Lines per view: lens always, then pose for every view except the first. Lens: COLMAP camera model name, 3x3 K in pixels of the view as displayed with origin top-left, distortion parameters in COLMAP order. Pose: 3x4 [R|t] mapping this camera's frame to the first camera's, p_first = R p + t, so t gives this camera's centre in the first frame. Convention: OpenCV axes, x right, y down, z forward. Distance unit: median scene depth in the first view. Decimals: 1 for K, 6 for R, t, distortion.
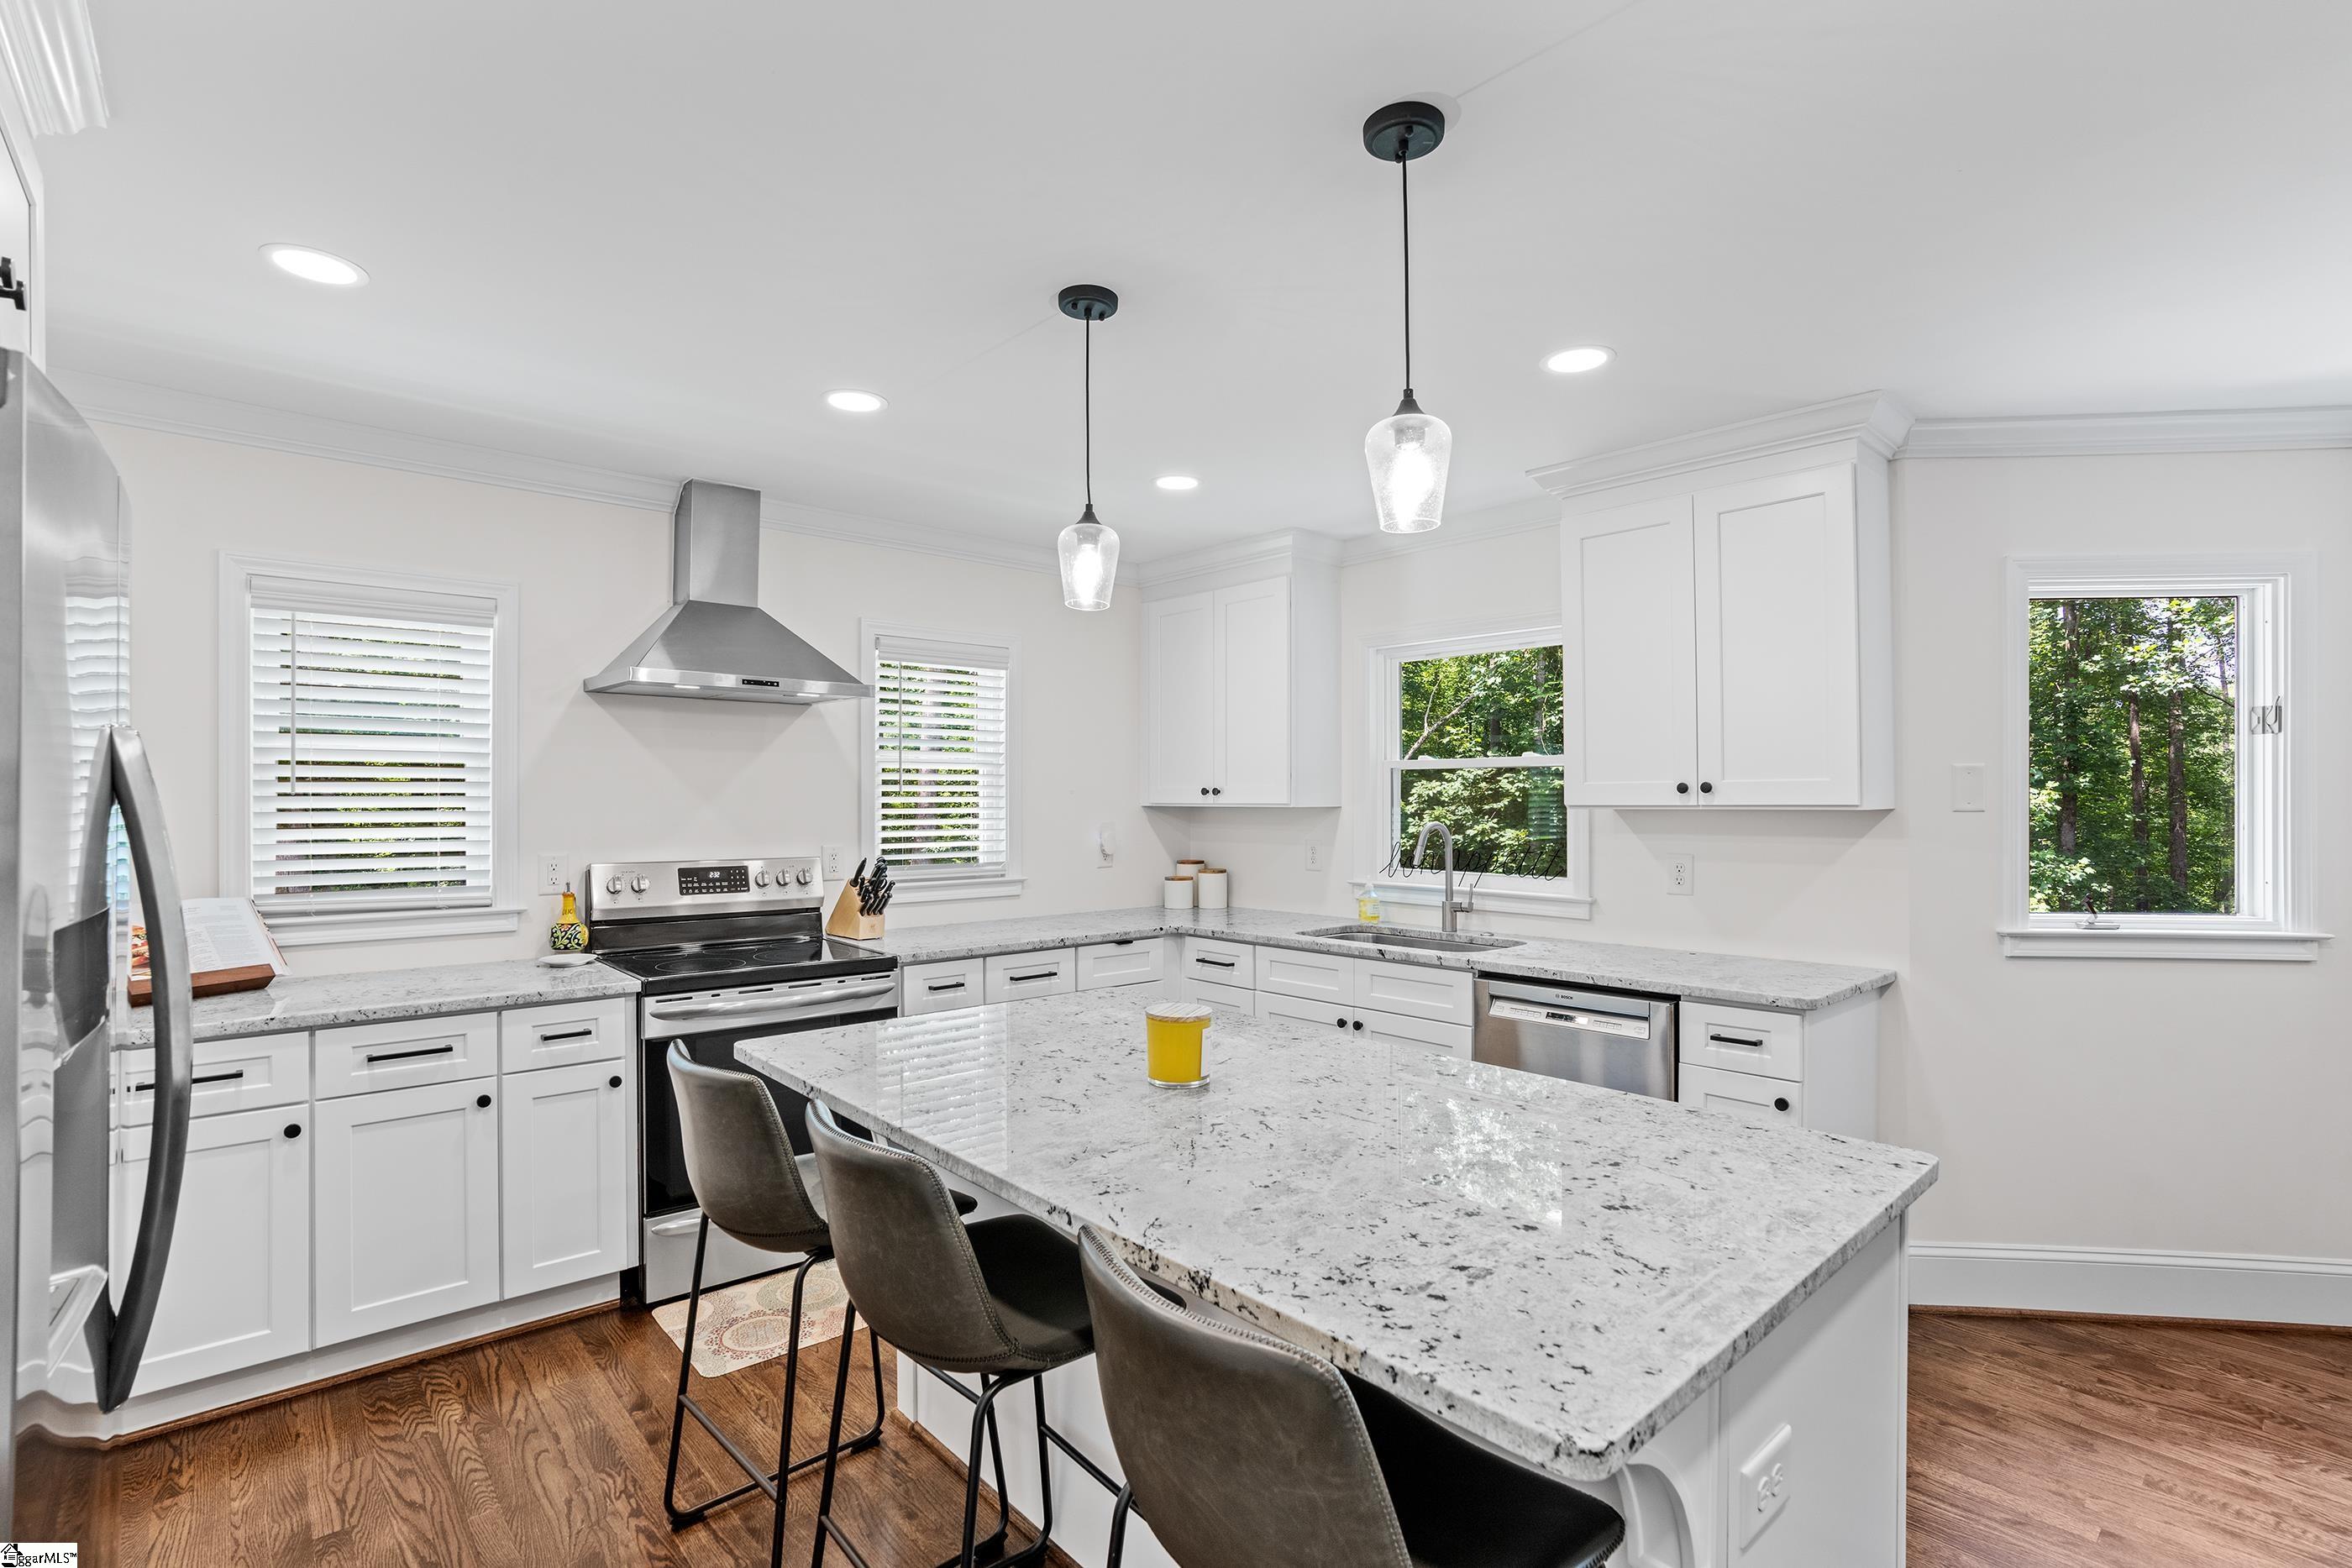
lens RADIAL K [[1071.3, 0, 1172.3], [0, 1071.3, 786.7], [0, 0, 1]] dist [-0.029973, 0.004110]
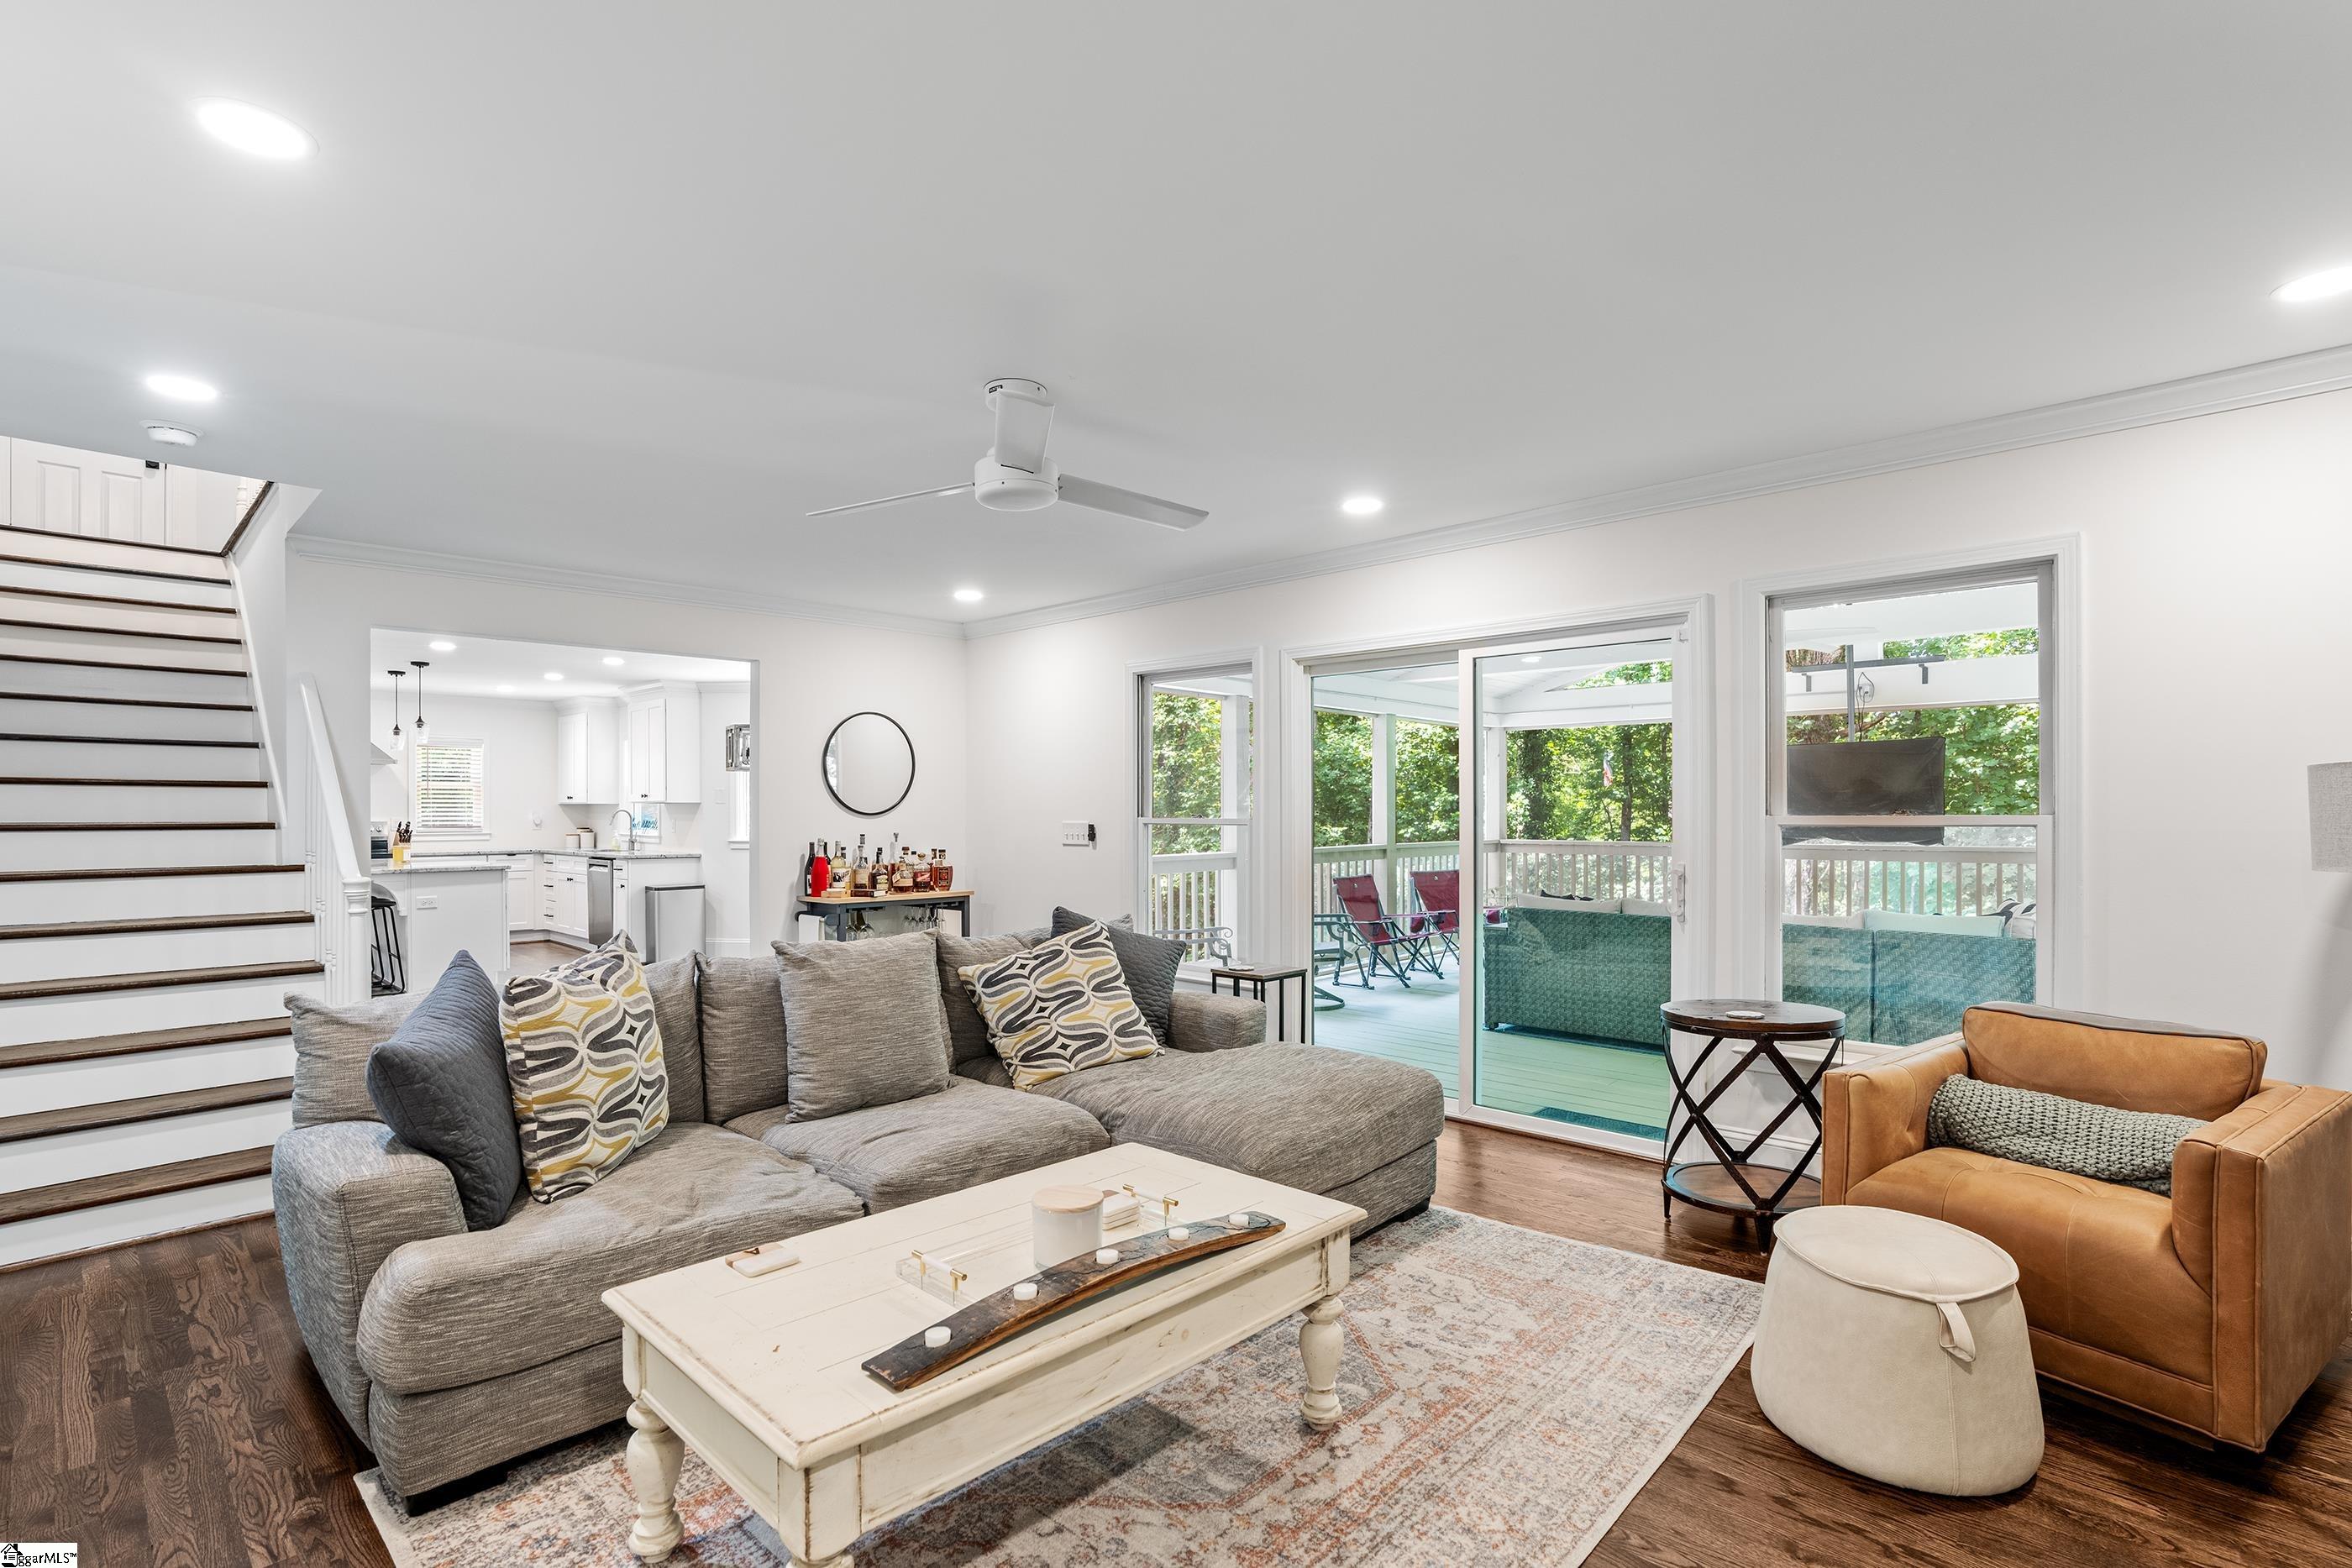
lens RADIAL K [[1071.3, 0, 1171.8], [0, 1071.3, 816.0], [0, 0, 1]] dist [-0.029973, 0.004110]
pose [[0.996871, 0.002158, 0.079010, 1.544530], [-0.003680, 0.999810, 0.019122, -0.007732], [-0.078954, -0.019353, 0.996690, -1.938740]]
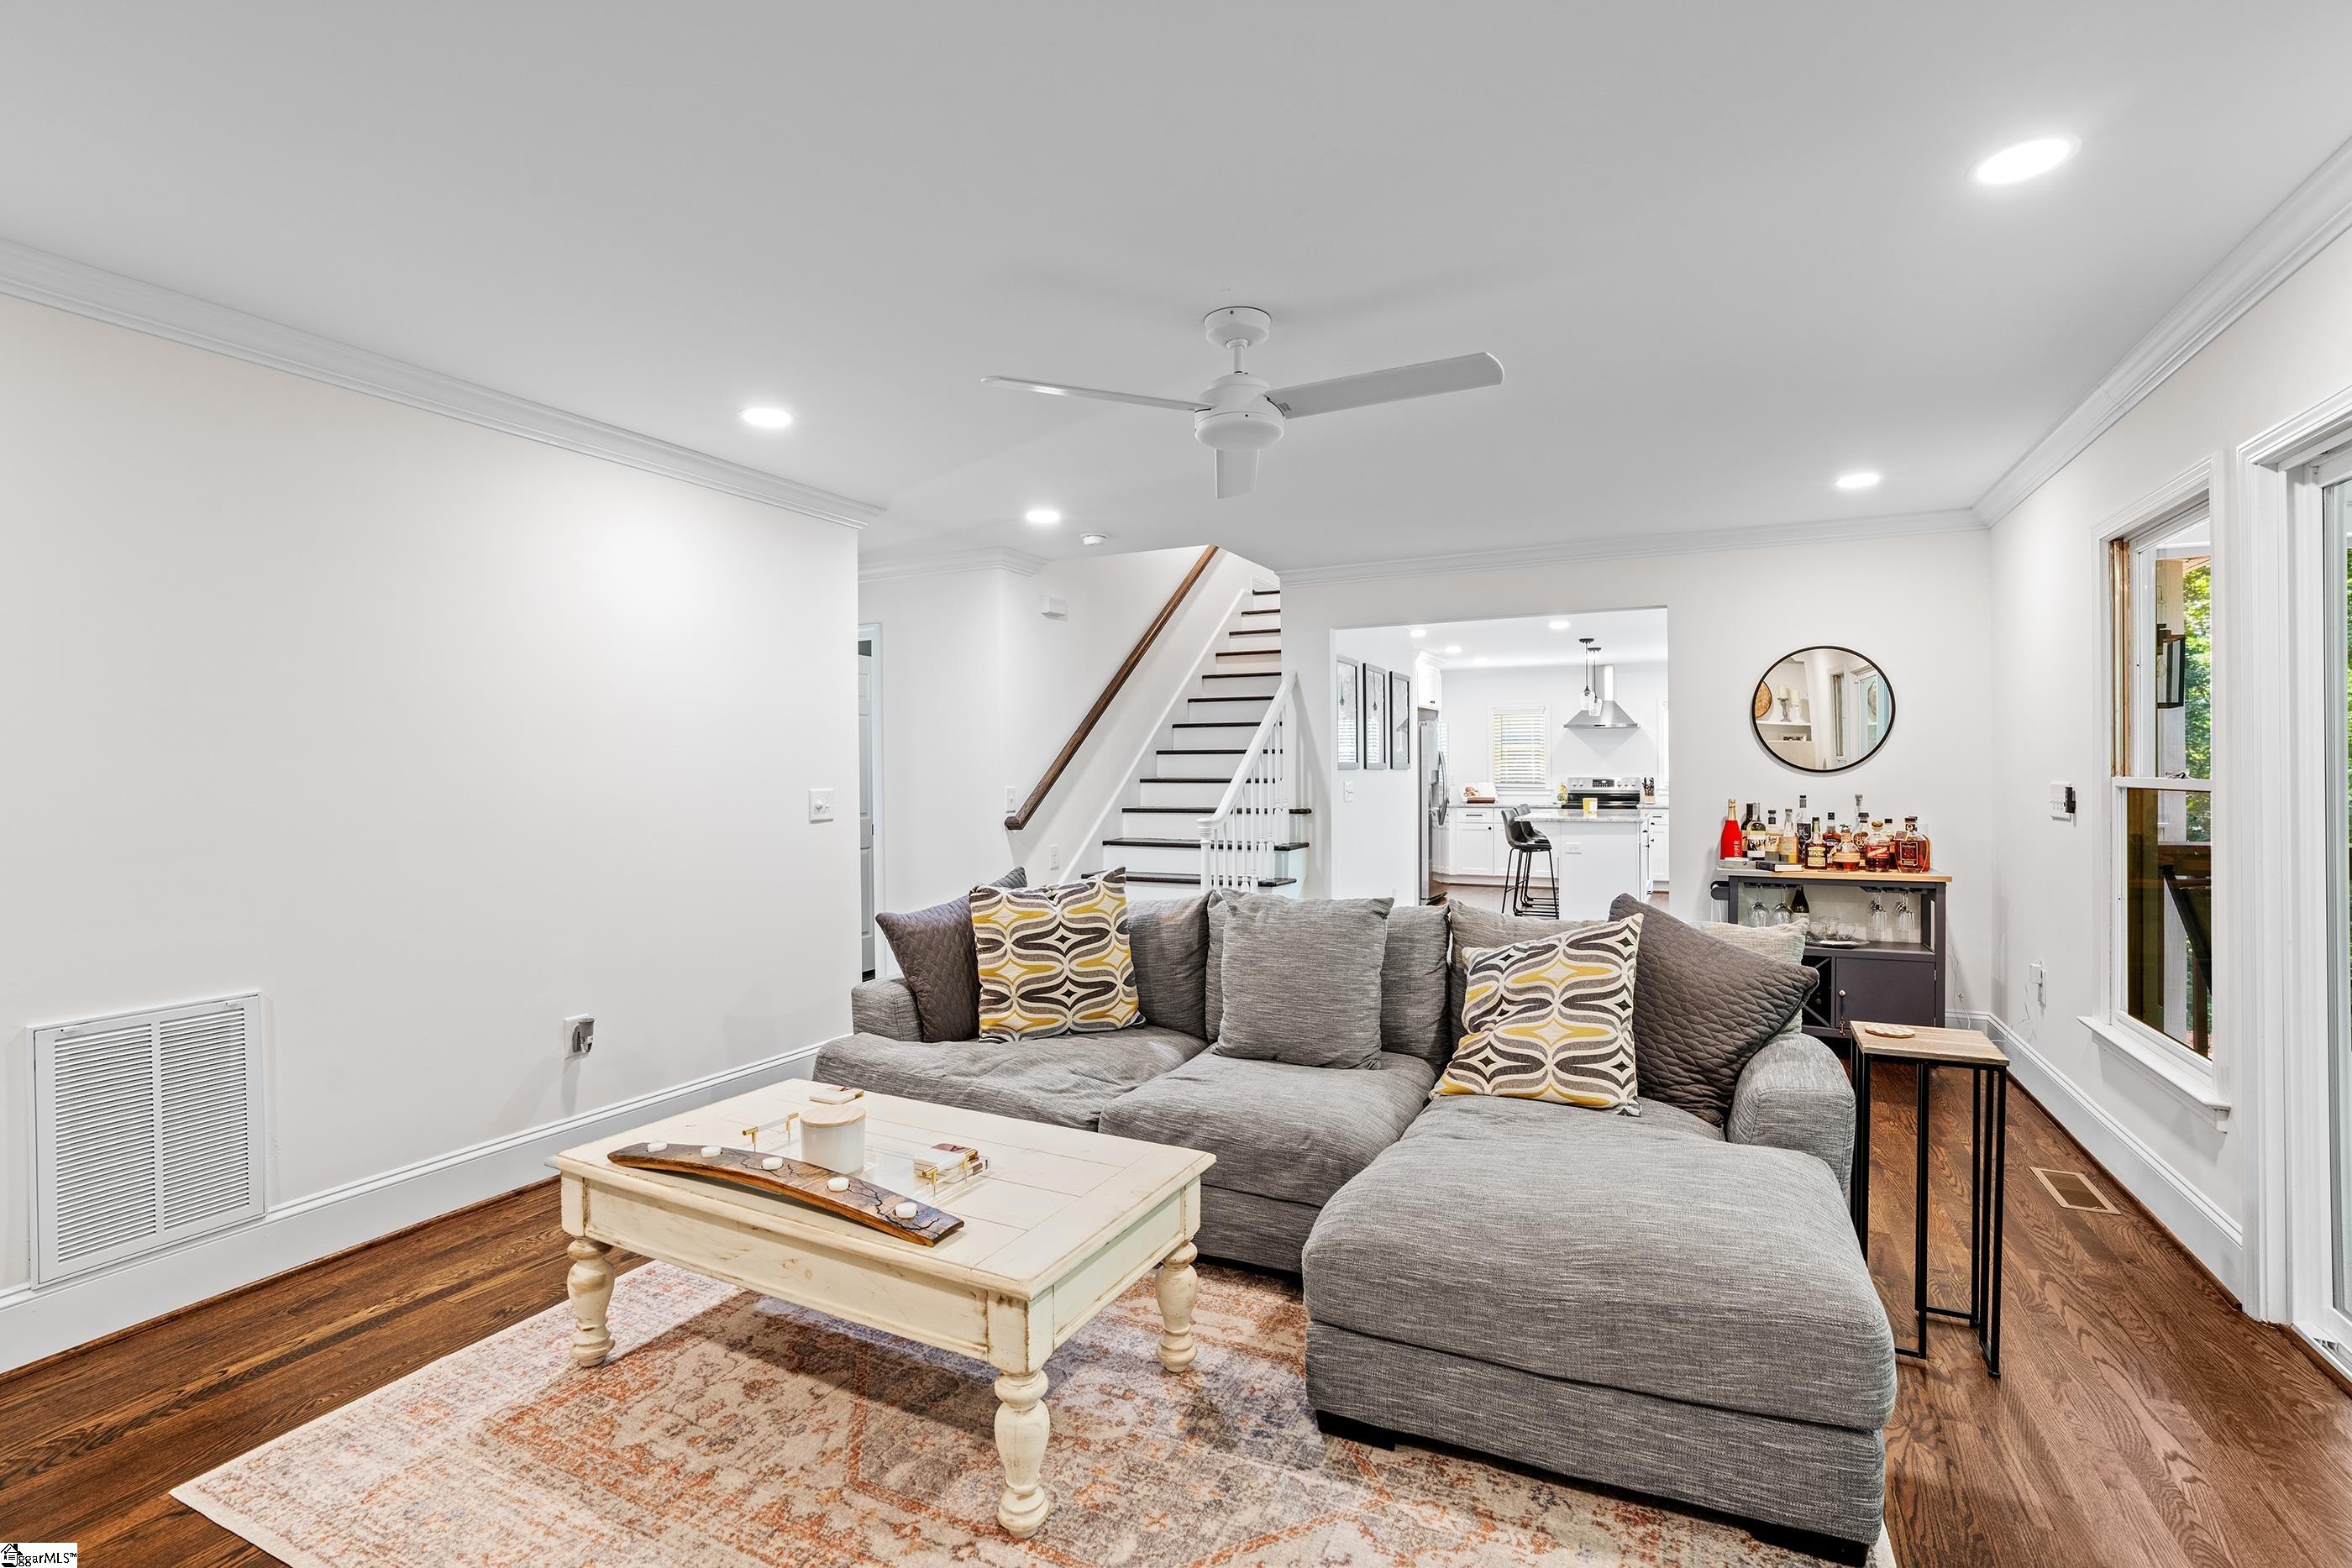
lens RADIAL K [[1071.3, 0, 1218.3], [0, 1071.3, 763.6], [0, 0, 1]] dist [-0.029973, 0.004110]
pose [[0.402586, -0.006925, -0.915356, 2.166922], [0.020685, 0.999785, 0.001533, -0.003292], [0.915148, -0.019551, 0.402643, -1.455655]]
